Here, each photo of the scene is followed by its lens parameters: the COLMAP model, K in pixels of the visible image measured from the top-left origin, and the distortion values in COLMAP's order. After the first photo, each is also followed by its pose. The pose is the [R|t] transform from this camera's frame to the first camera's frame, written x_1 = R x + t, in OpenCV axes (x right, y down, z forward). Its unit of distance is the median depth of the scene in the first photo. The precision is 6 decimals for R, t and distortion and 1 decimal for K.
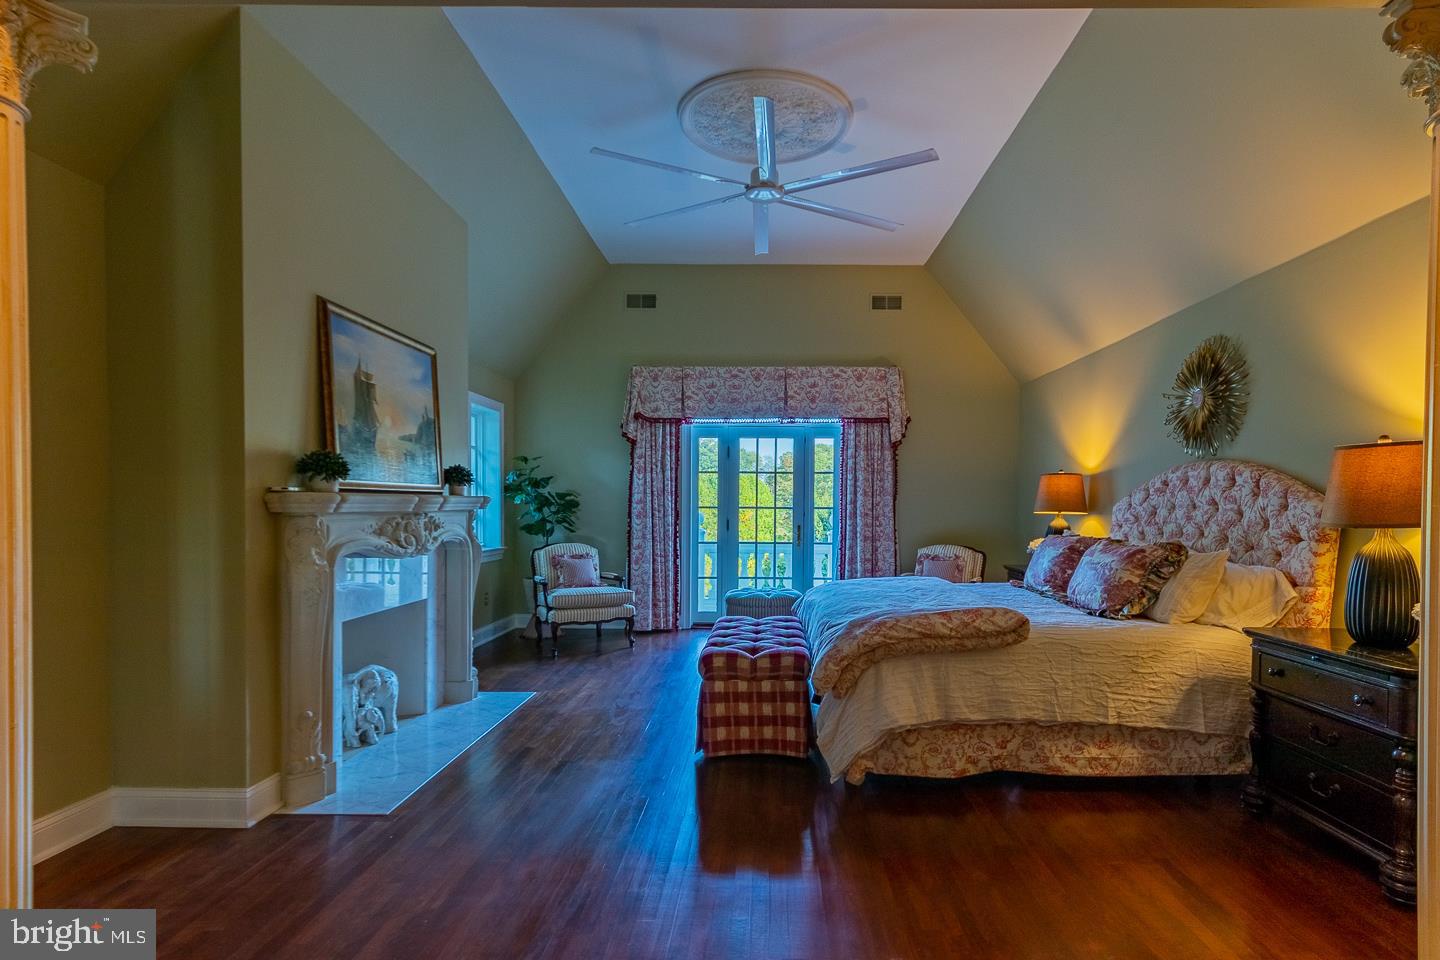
lens RADIAL K [[755.7, 0, 757.6], [0, 755.7, 512.0], [0, 0, 1]] dist [-0.001809, 0.000322]
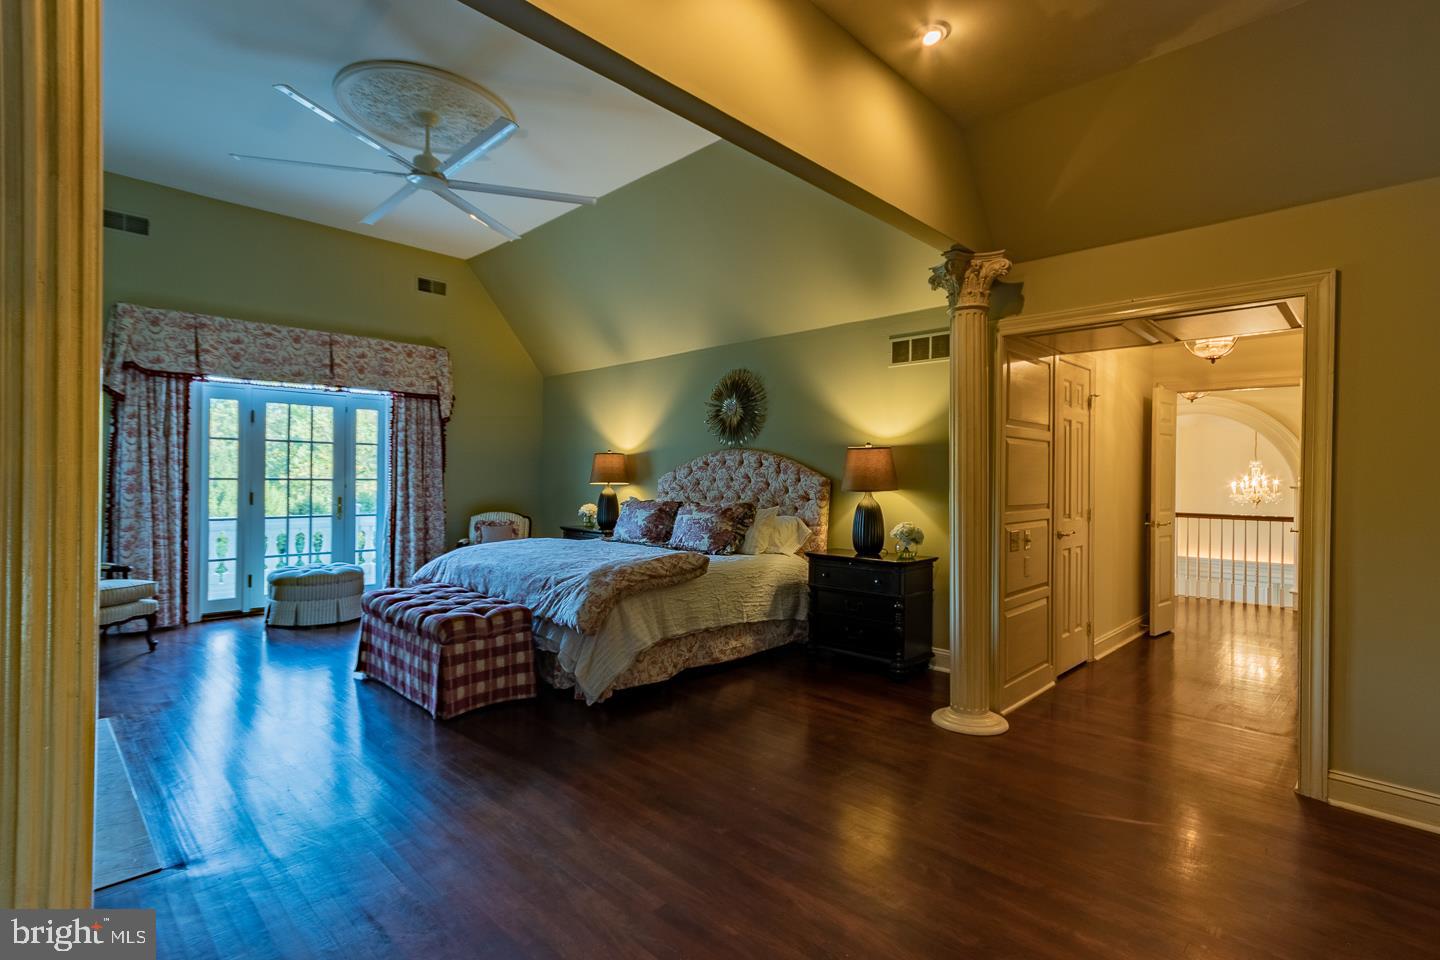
lens RADIAL K [[696.5, 0, 735.4], [0, 696.5, 469.2], [0, 0, 1]] dist [-0.000648, 0.000396]
pose [[0.684532, 0.010252, 0.728910, -0.379900], [0.002650, 0.999859, -0.016552, -0.003848], [-0.728978, 0.013262, 0.684409, 0.031139]]
